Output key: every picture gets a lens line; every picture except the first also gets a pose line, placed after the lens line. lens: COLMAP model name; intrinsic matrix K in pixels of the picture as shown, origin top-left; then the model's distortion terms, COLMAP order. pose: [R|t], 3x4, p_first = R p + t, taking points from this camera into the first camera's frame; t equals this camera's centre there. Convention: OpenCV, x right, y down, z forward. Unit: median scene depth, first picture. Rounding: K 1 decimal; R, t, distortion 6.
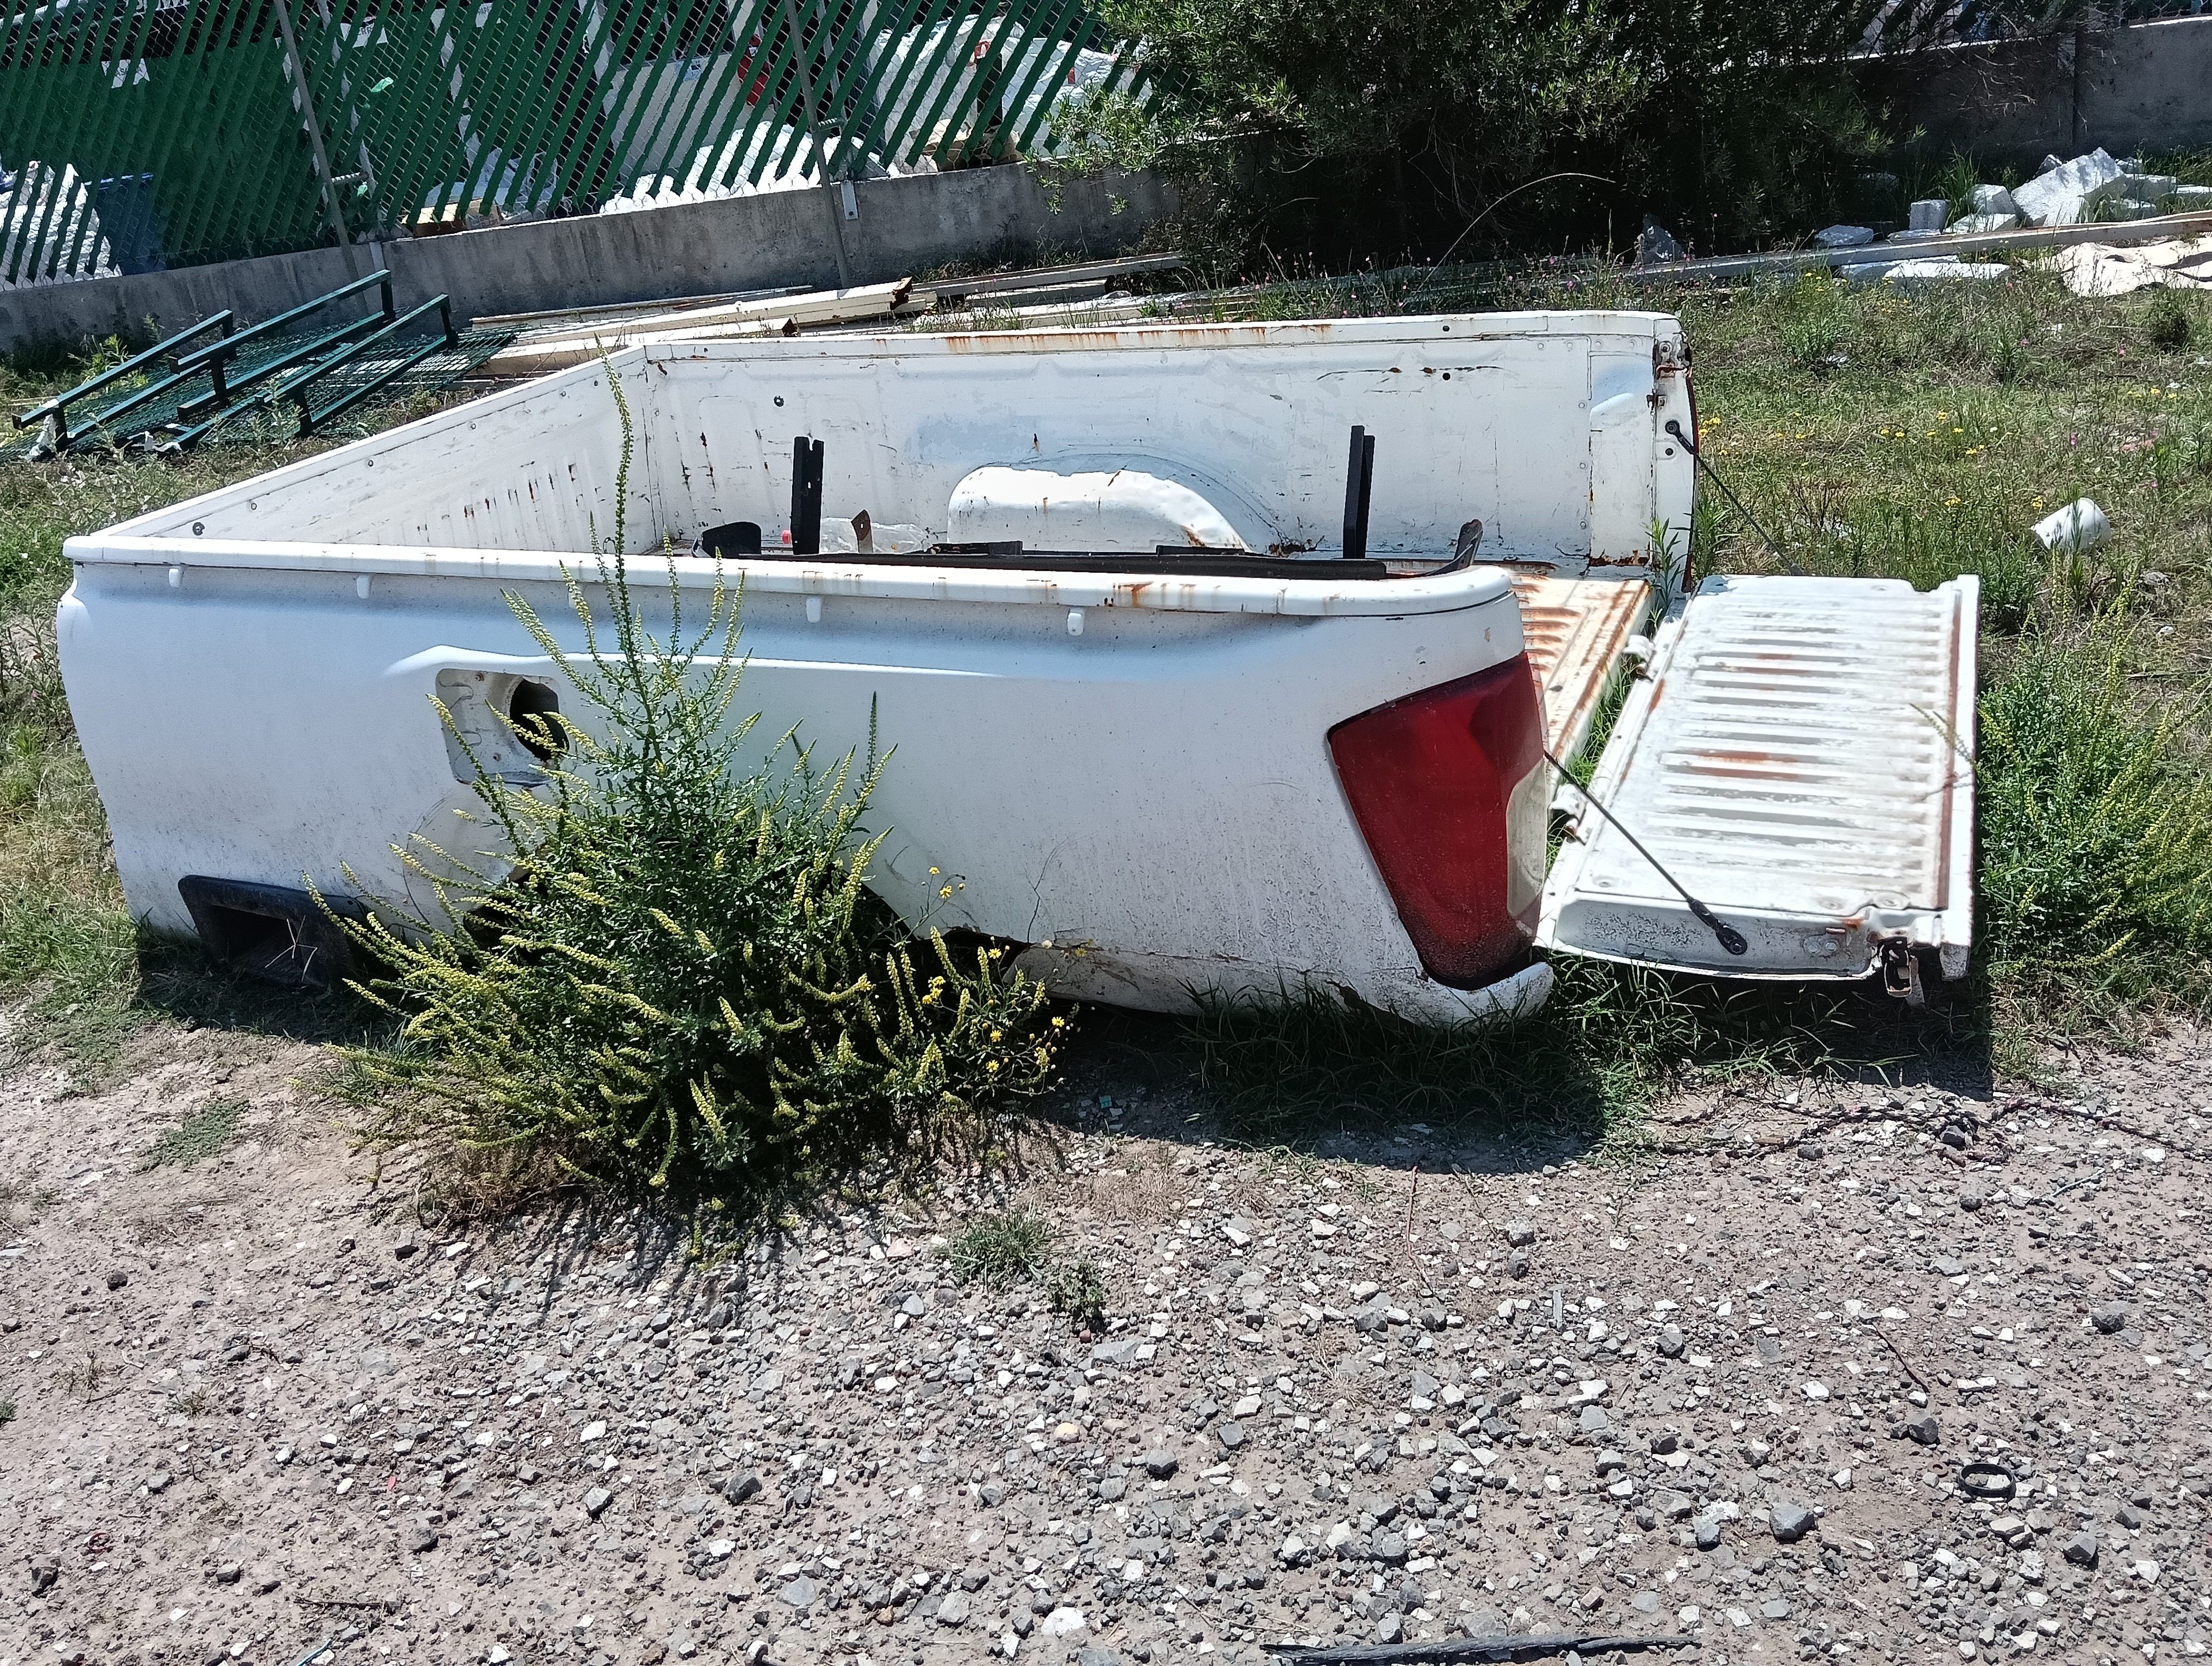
lens RADIAL K [[1776.0, 0, 1089.1], [0, 1776.0, 784.3], [0, 0, 1]] dist [0.026328, -0.066078]
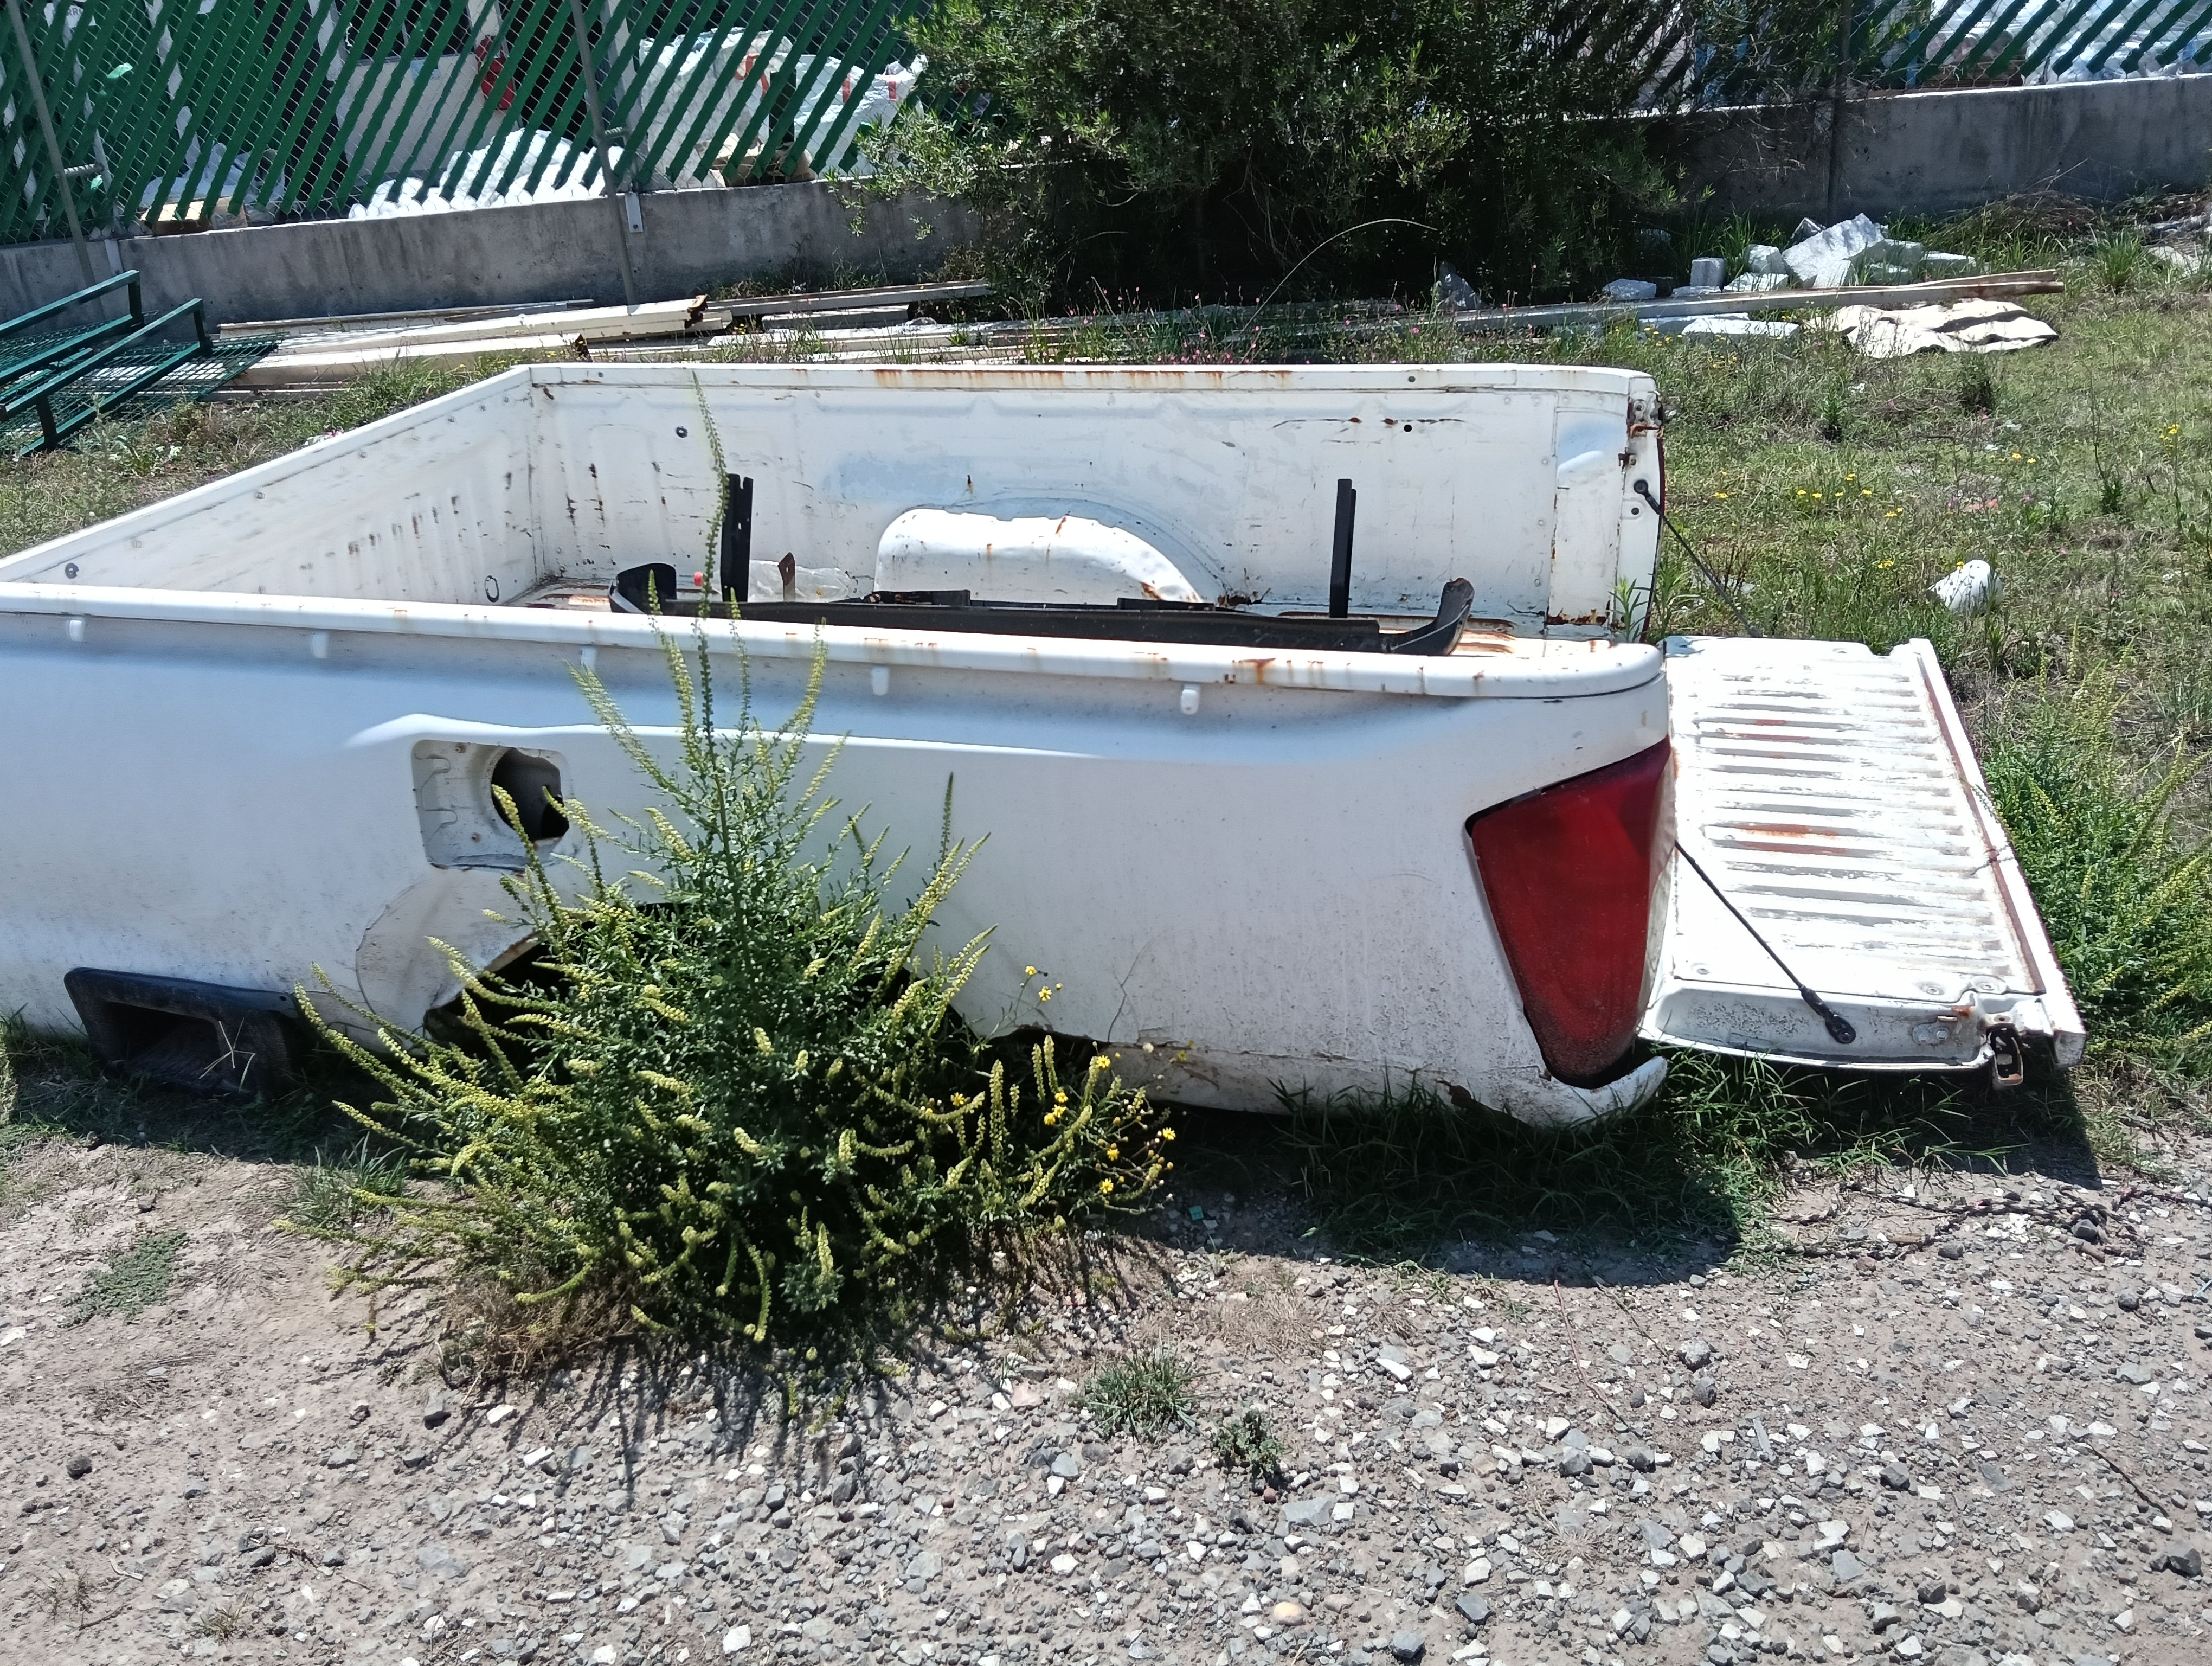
lens RADIAL K [[1776.0, 0, 1116.0], [0, 1776.0, 843.8], [0, 0, 1]] dist [0.026328, -0.066078]
pose [[0.990662, -0.004901, 0.136255, -0.159874], [0.002775, 0.999871, 0.015790, -0.029566], [-0.136315, -0.015265, 0.990548, 0.089545]]
